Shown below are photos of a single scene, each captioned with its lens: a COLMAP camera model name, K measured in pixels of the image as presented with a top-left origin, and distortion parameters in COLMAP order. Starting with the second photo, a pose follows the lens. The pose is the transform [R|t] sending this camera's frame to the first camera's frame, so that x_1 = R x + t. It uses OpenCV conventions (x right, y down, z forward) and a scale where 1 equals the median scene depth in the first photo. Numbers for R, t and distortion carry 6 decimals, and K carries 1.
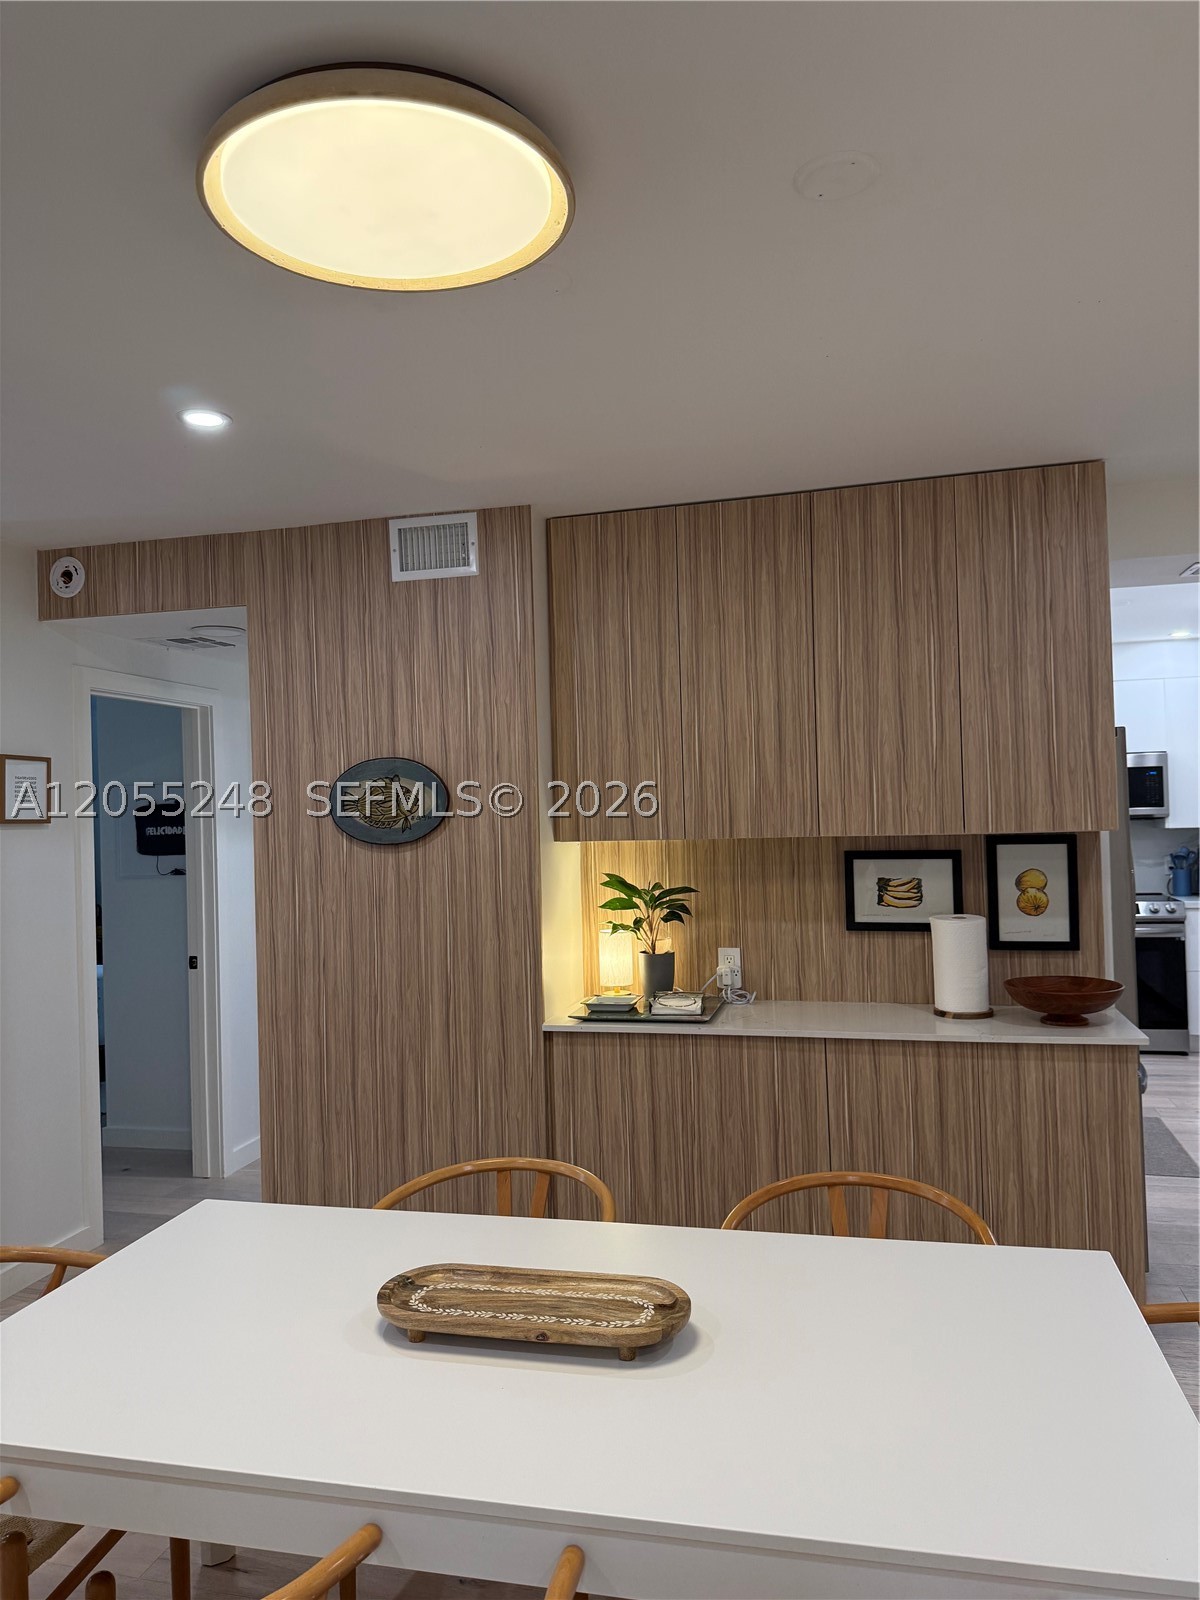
lens RADIAL K [[1121.4, 0, 600.0], [0, 1121.4, 800.0], [0, 0, 1]] dist [-0.009813, -0.009239]
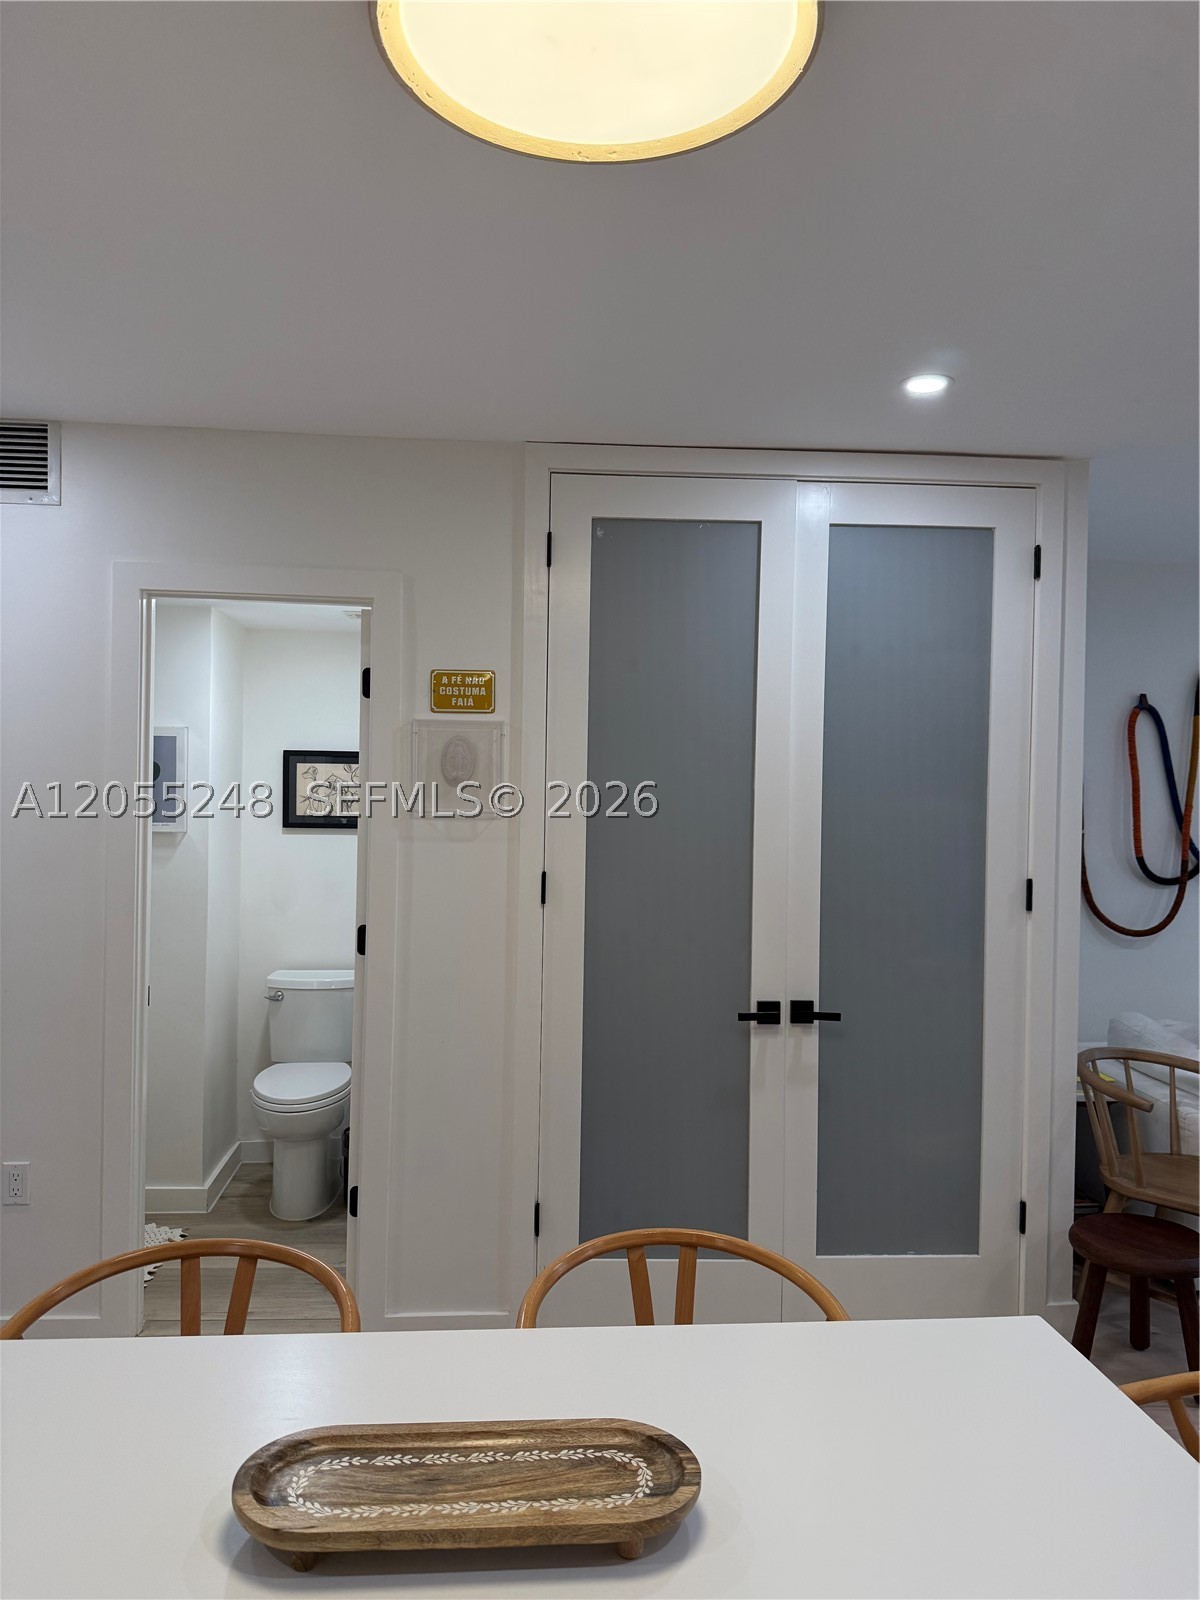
lens RADIAL K [[1121.4, 0, 600.0], [0, 1121.4, 800.0], [0, 0, 1]] dist [-0.009813, -0.009239]
pose [[-0.943559, 0.016859, -0.330776, 0.085314], [0.020639, 0.999756, -0.007919, 0.032352], [0.330562, -0.014299, -0.943676, 1.681767]]
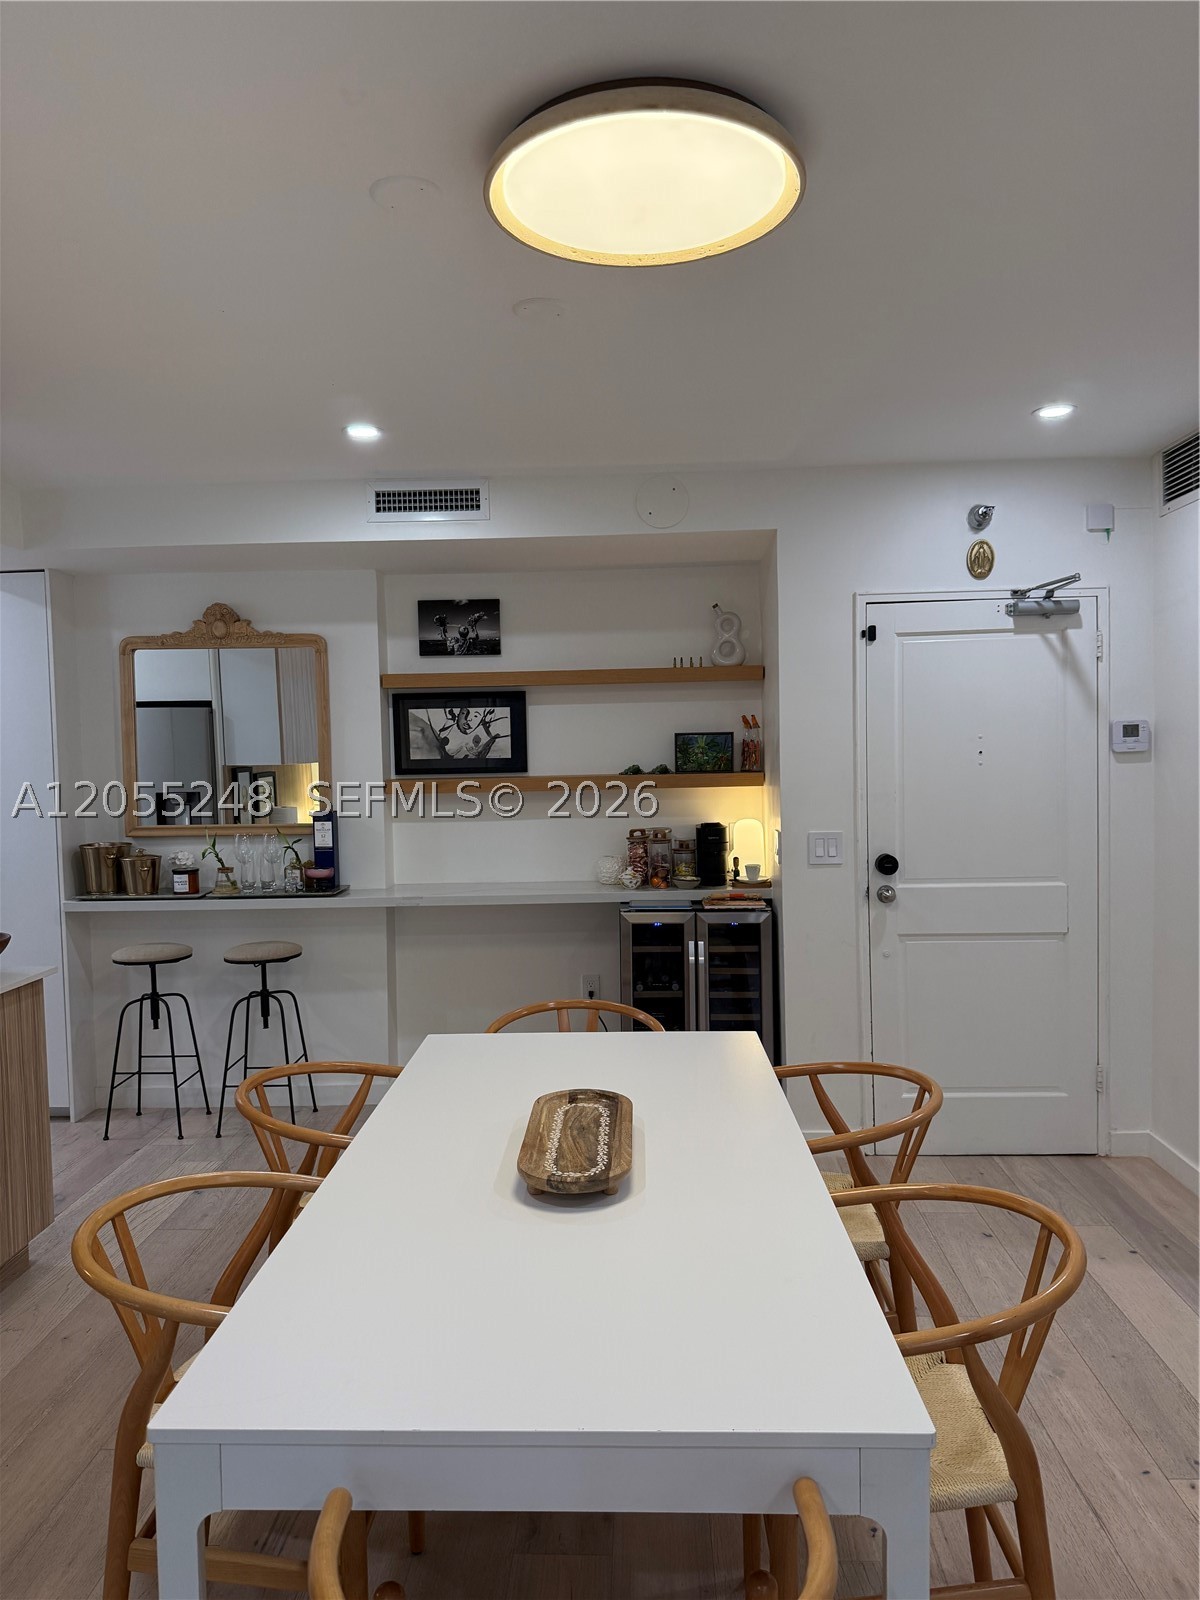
lens RADIAL K [[1121.4, 0, 600.0], [0, 1121.4, 800.0], [0, 0, 1]] dist [-0.009813, -0.009239]
pose [[-0.216023, -0.006452, 0.976367, -1.233236], [0.011236, 0.999896, 0.009093, 0.078404], [-0.976324, 0.012934, -0.215928, 1.227899]]
